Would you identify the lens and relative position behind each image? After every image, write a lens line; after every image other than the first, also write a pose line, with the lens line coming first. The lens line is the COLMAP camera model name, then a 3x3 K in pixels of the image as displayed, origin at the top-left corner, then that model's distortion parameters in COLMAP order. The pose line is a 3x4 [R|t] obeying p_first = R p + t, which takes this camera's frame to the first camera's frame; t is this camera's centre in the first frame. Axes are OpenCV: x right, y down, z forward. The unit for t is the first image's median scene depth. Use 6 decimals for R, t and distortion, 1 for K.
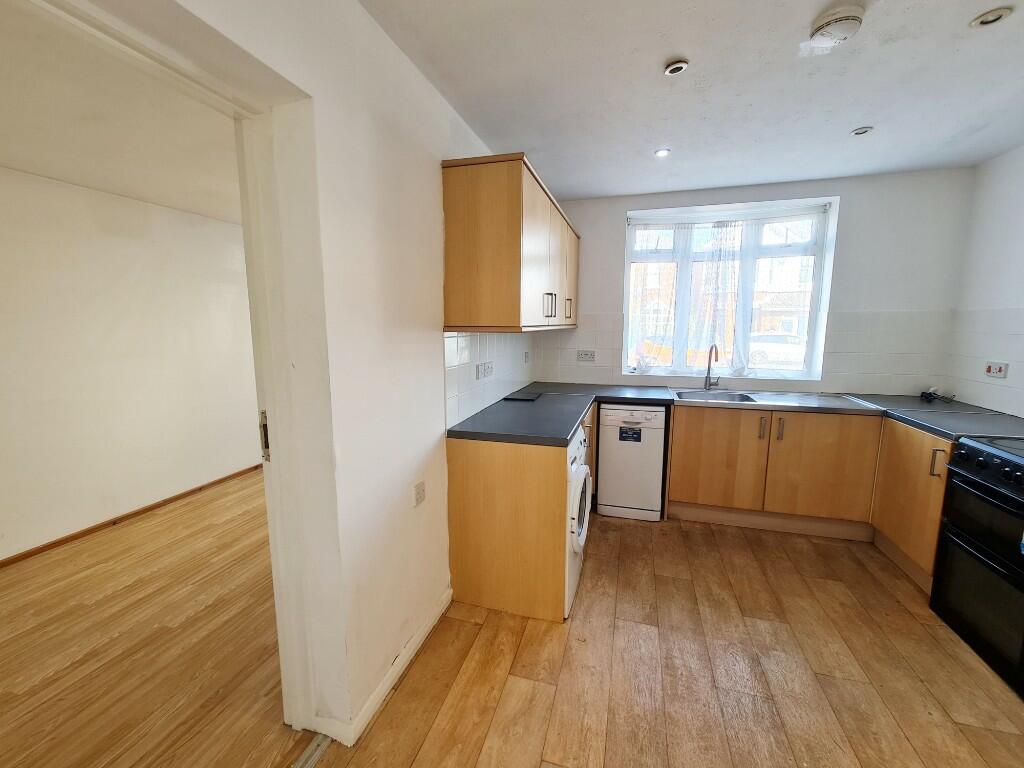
lens RADIAL K [[425.2, 0, 506.4], [0, 425.2, 383.9], [0, 0, 1]] dist [-0.000208, -0.002644]
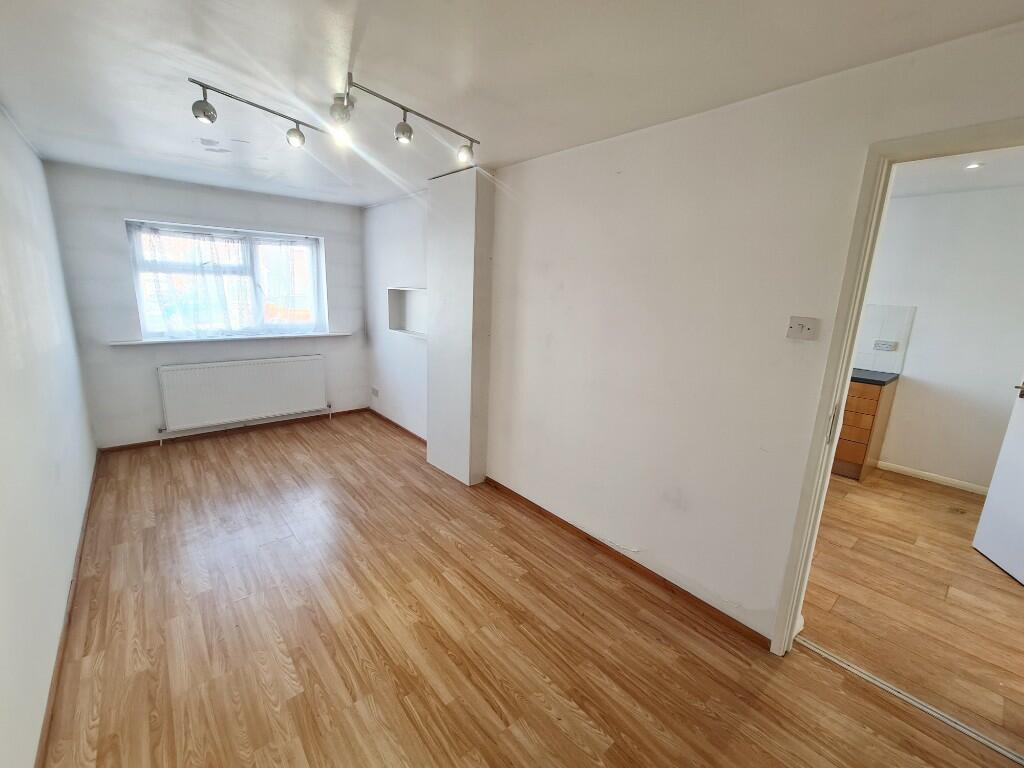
lens RADIAL K [[425.2, 0, 506.4], [0, 425.2, 383.9], [0, 0, 1]] dist [-0.000208, -0.002644]
pose [[0.550976, -0.160757, 0.818891, -1.023560], [0.086551, 0.986987, 0.135522, -0.119924], [-0.830021, -0.003793, 0.557720, 0.544383]]
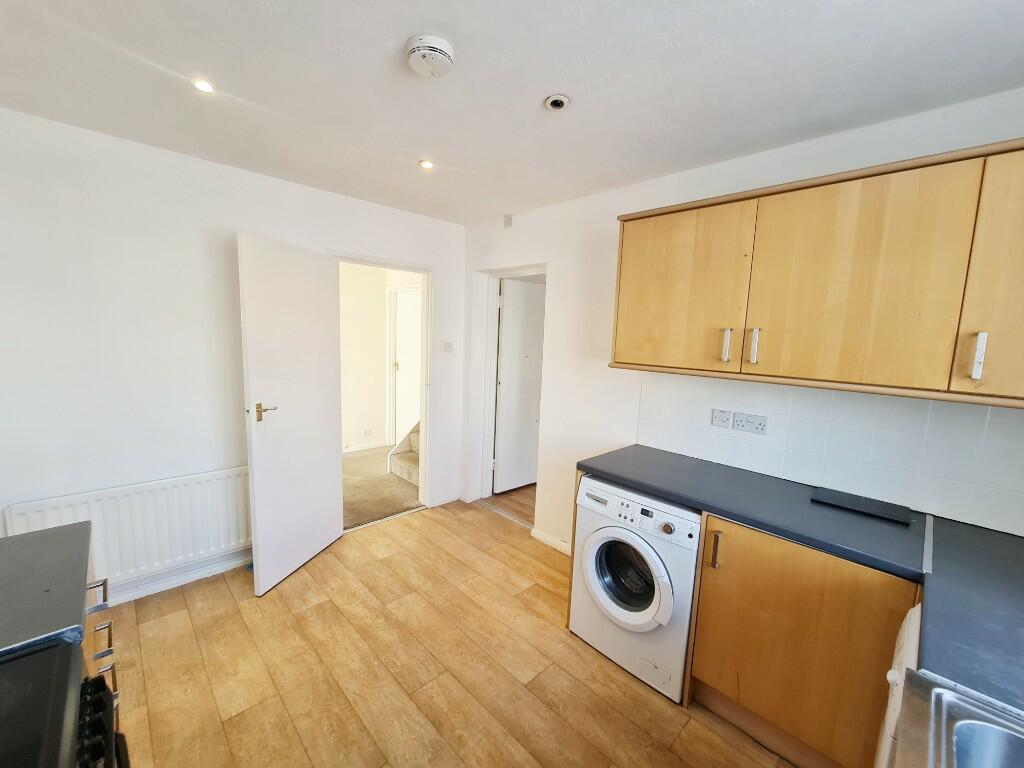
lens RADIAL K [[417.4, 0, 512.0], [0, 417.4, 384.0], [0, 0, 1]] dist [-0.002473, -0.000109]
pose [[-0.480315, 0.090535, -0.872411, 0.817361], [-0.160379, 0.968823, 0.188838, -0.175633], [0.862308, 0.230618, -0.450821, 0.911244]]
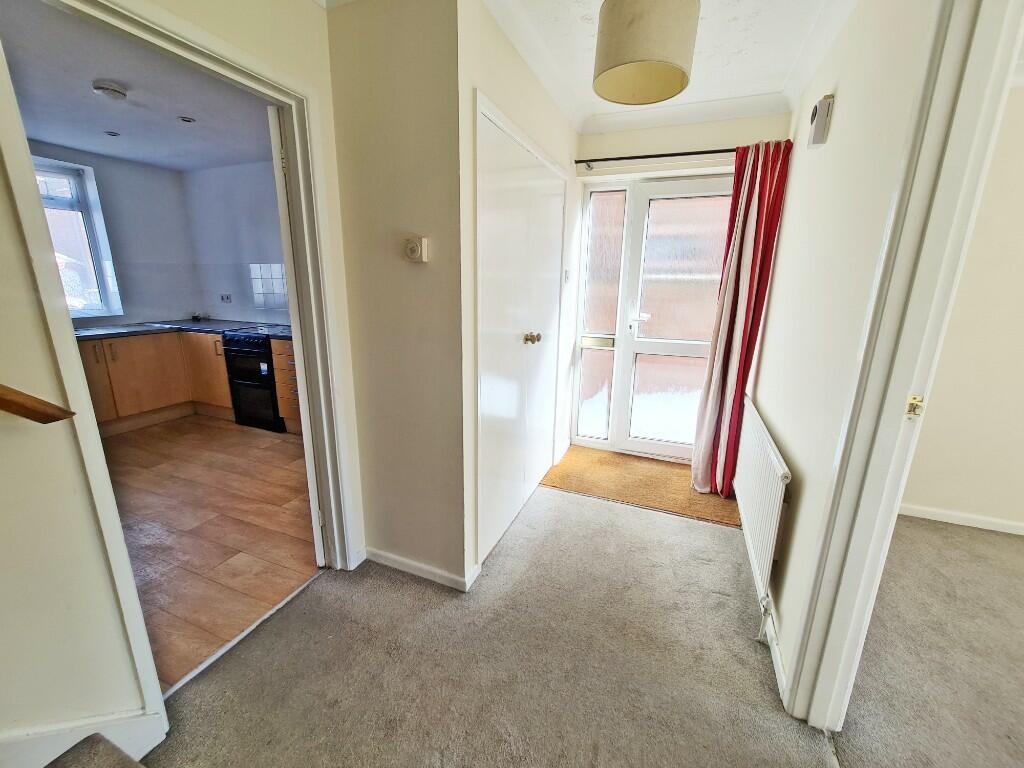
lens RADIAL K [[417.4, 0, 512.0], [0, 417.4, 384.0], [0, 0, 1]] dist [-0.002473, -0.000109]
pose [[0.086105, -0.241043, 0.966687, -0.522312], [0.122144, 0.965525, 0.229874, 0.058170], [-0.988770, 0.098282, 0.112579, -0.357764]]
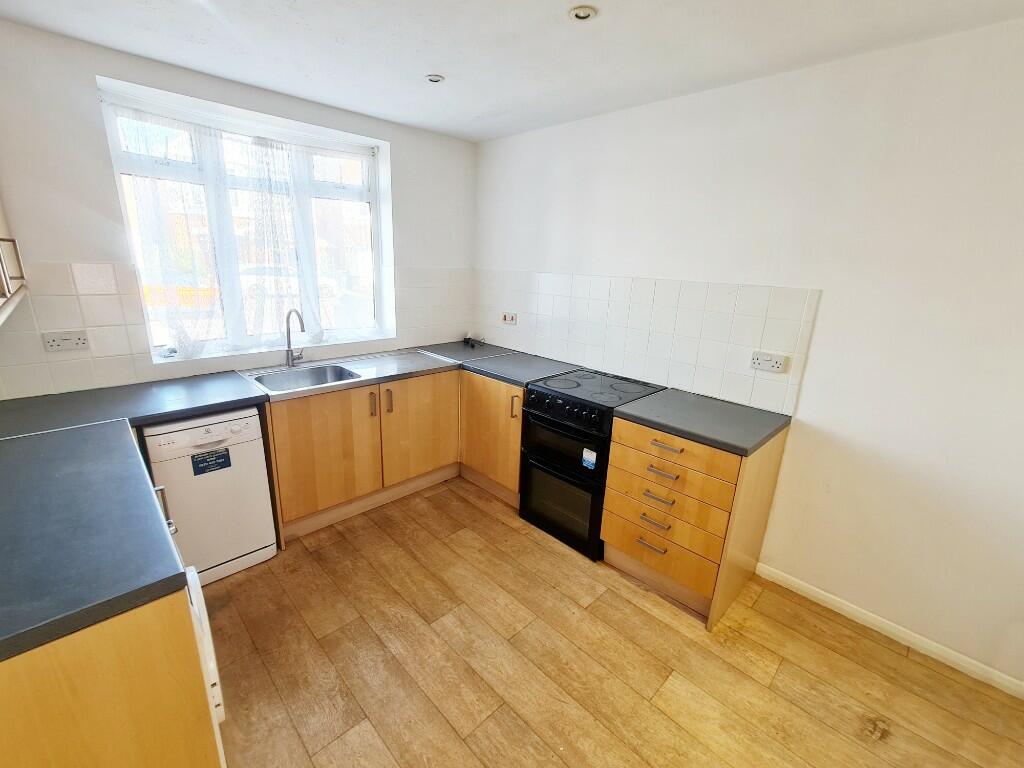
lens RADIAL K [[442.2, 0, 509.7], [0, 442.2, 384.1], [0, 0, 1]] dist [-0.002447, -0.000280]
pose [[0.482791, -0.221579, 0.847240, -0.040360], [0.086848, 0.974806, 0.205452, -0.107168], [-0.871418, -0.025609, 0.489872, 0.301983]]
